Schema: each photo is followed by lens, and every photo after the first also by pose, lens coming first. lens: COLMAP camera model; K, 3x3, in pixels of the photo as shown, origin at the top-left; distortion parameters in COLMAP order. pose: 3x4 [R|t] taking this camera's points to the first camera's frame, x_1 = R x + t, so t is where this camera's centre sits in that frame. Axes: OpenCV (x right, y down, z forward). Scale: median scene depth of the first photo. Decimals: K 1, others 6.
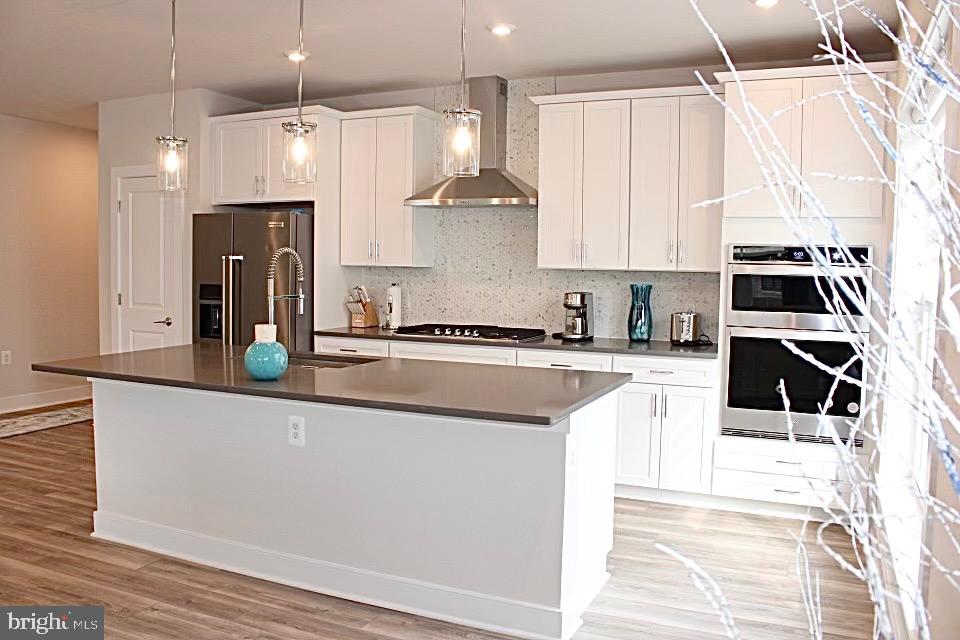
lens RADIAL K [[798.2, 0, 480.0], [0, 798.2, 320.0], [0, 0, 1]] dist [-0.178707, 0.164327]
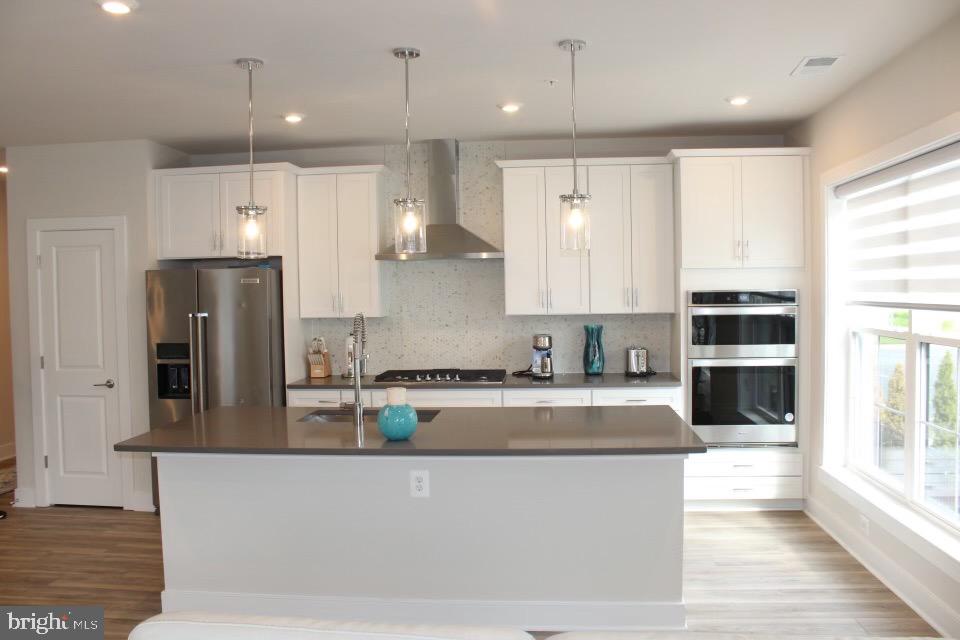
lens RADIAL K [[798.2, 0, 480.0], [0, 798.2, 320.0], [0, 0, 1]] dist [-0.178707, 0.164327]
pose [[0.944093, -0.043207, 0.326835, -0.330149], [0.053182, 0.998350, -0.021641, -0.036603], [-0.325361, 0.037813, 0.944834, -0.038378]]
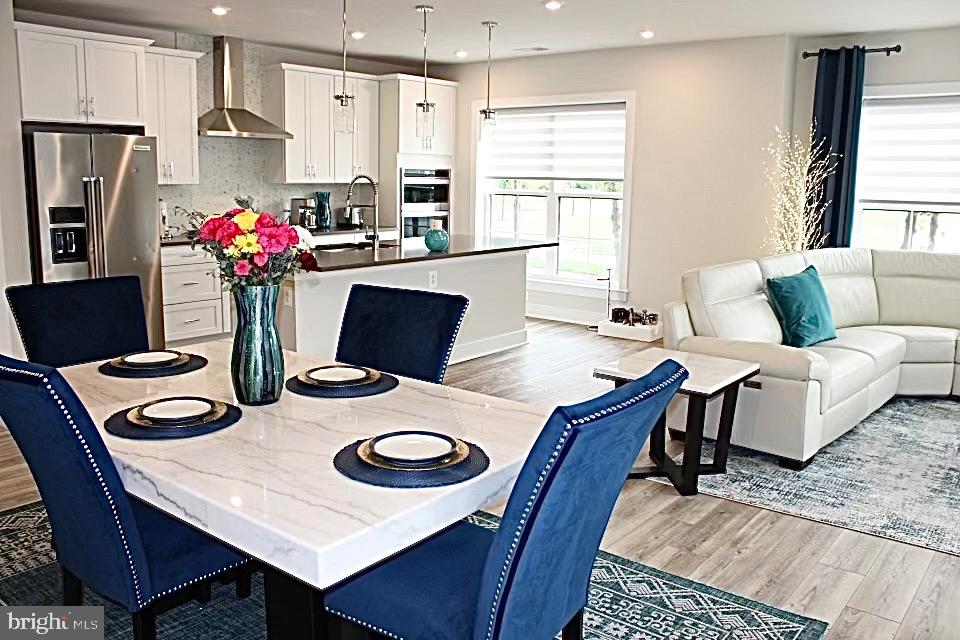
lens RADIAL K [[798.2, 0, 480.0], [0, 798.2, 320.0], [0, 0, 1]] dist [-0.178707, 0.164327]
pose [[0.251262, -0.181944, 0.950665, -1.271707], [0.055046, 0.983270, 0.173636, -0.049686], [-0.966353, 0.008702, 0.257074, 0.290382]]
